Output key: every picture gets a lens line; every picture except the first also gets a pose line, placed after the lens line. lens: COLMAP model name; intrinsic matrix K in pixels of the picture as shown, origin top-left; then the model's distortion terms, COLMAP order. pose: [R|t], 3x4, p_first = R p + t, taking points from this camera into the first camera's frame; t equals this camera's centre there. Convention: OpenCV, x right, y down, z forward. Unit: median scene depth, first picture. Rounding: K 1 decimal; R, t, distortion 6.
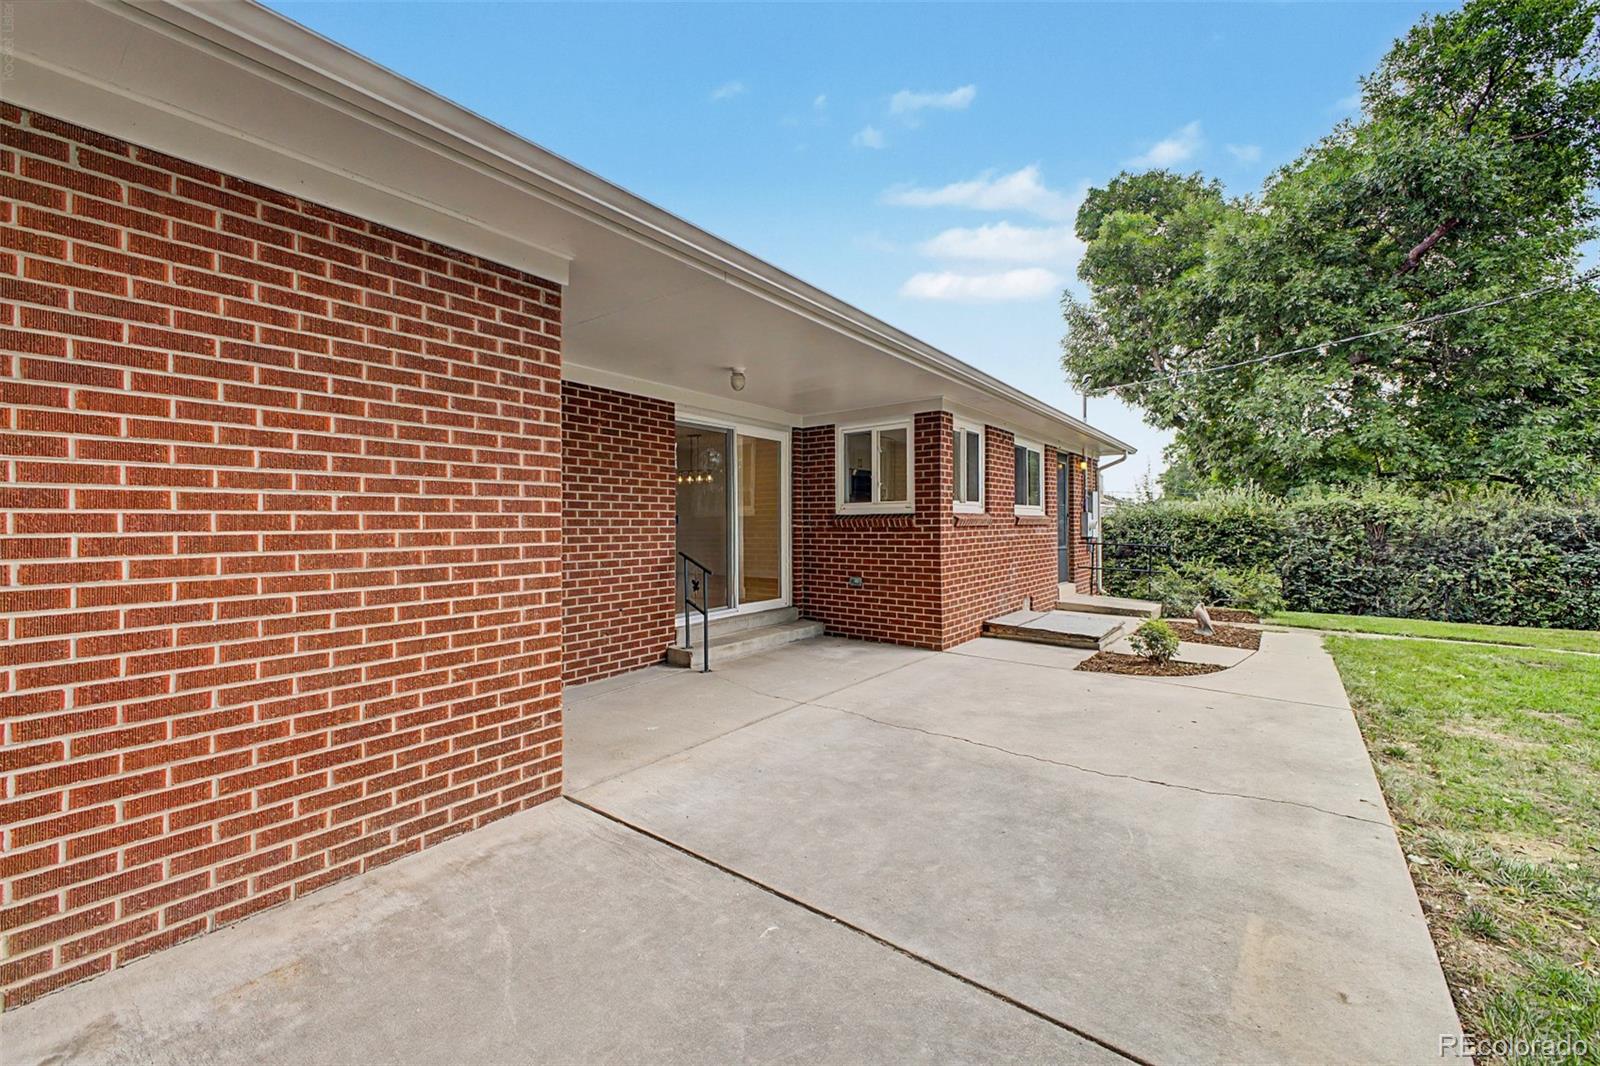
lens RADIAL K [[628.1, 0, 802.0], [0, 628.1, 523.8], [0, 0, 1]] dist [0.023881, -0.010213]
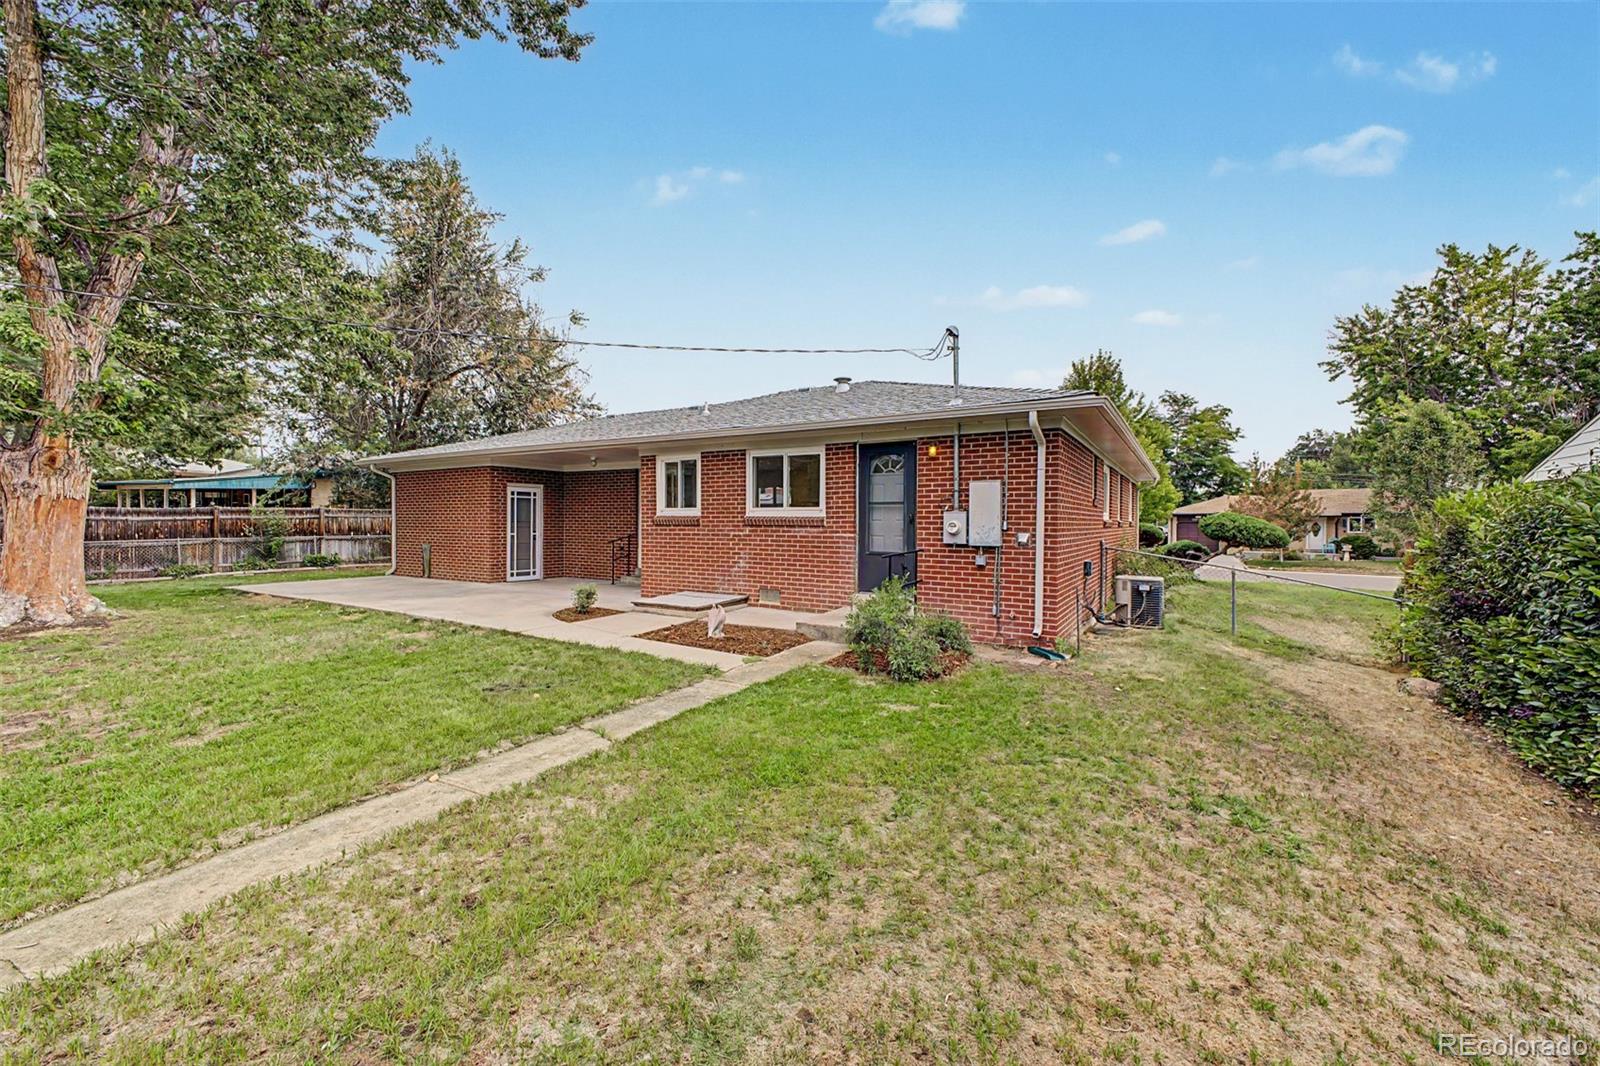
lens RADIAL K [[628.1, 0, 802.0], [0, 628.1, 523.8], [0, 0, 1]] dist [0.023881, -0.010213]
pose [[0.113970, 0.009658, -0.993437, 1.749010], [-0.005044, 0.999945, 0.009143, -0.013743], [0.993471, 0.003969, 0.114012, 1.106173]]
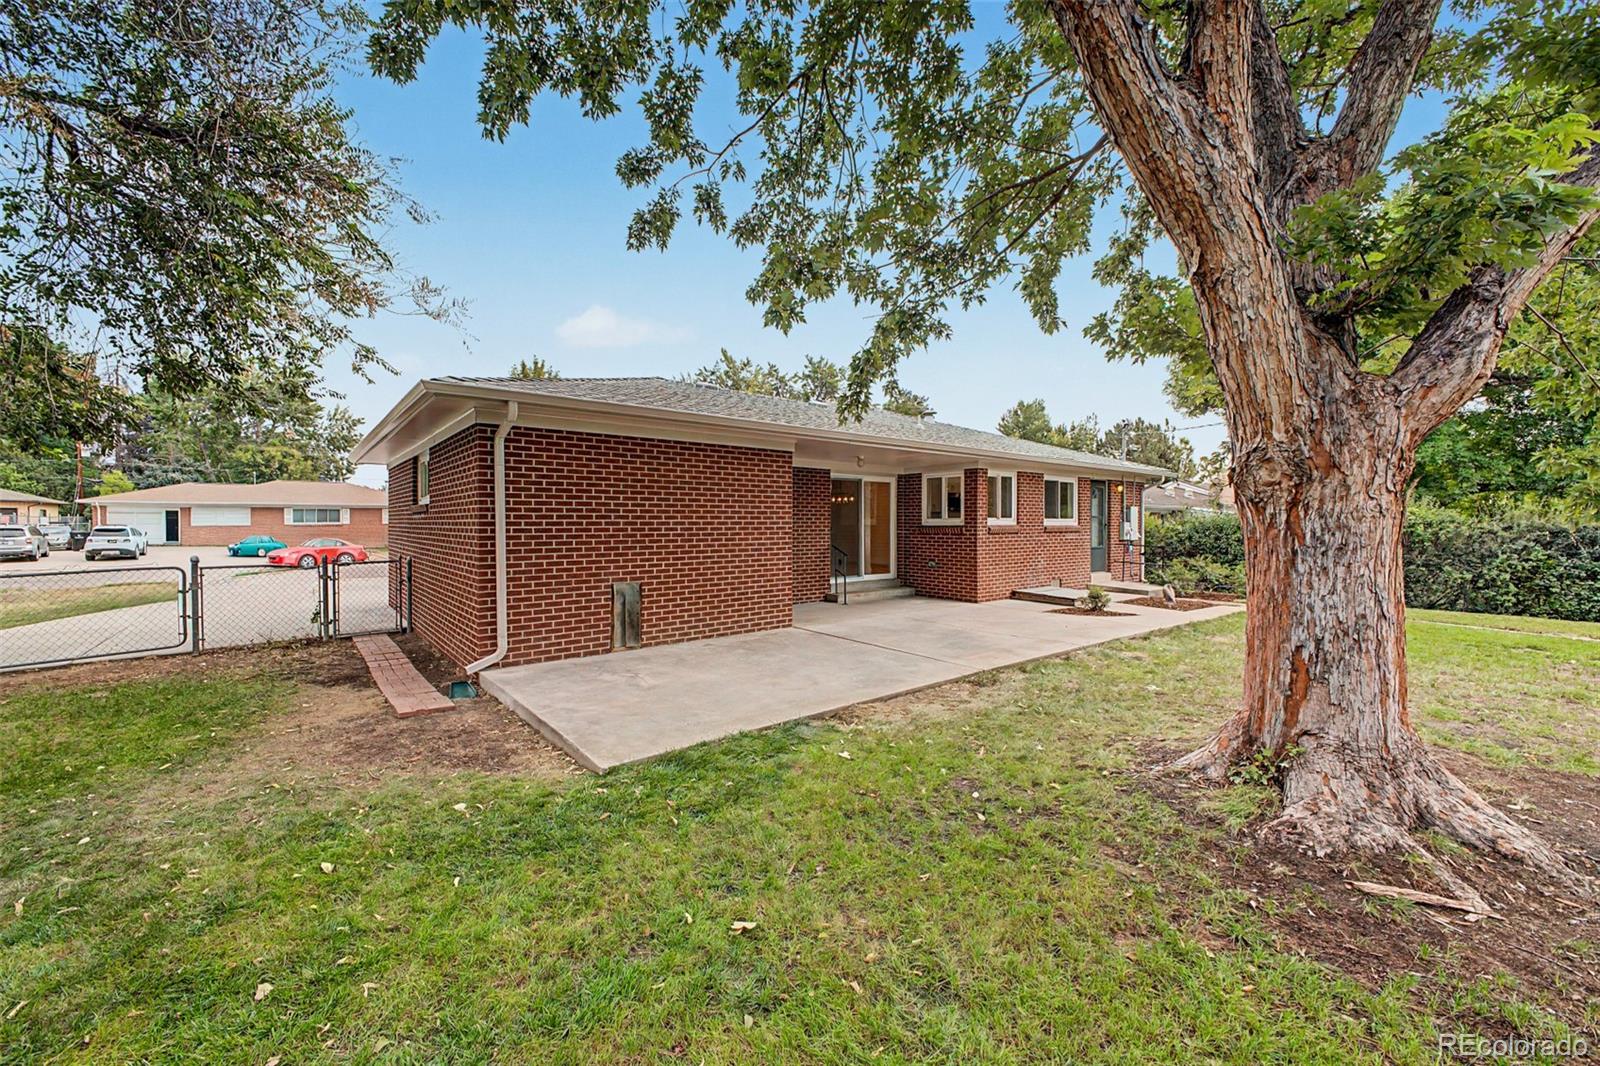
lens RADIAL K [[628.1, 0, 802.0], [0, 628.1, 523.8], [0, 0, 1]] dist [0.023881, -0.010213]
pose [[0.971398, 0.005278, -0.237400, 0.143728], [-0.004654, 0.999984, 0.003187, -0.023040], [0.237413, -0.001991, 0.971407, -0.750568]]
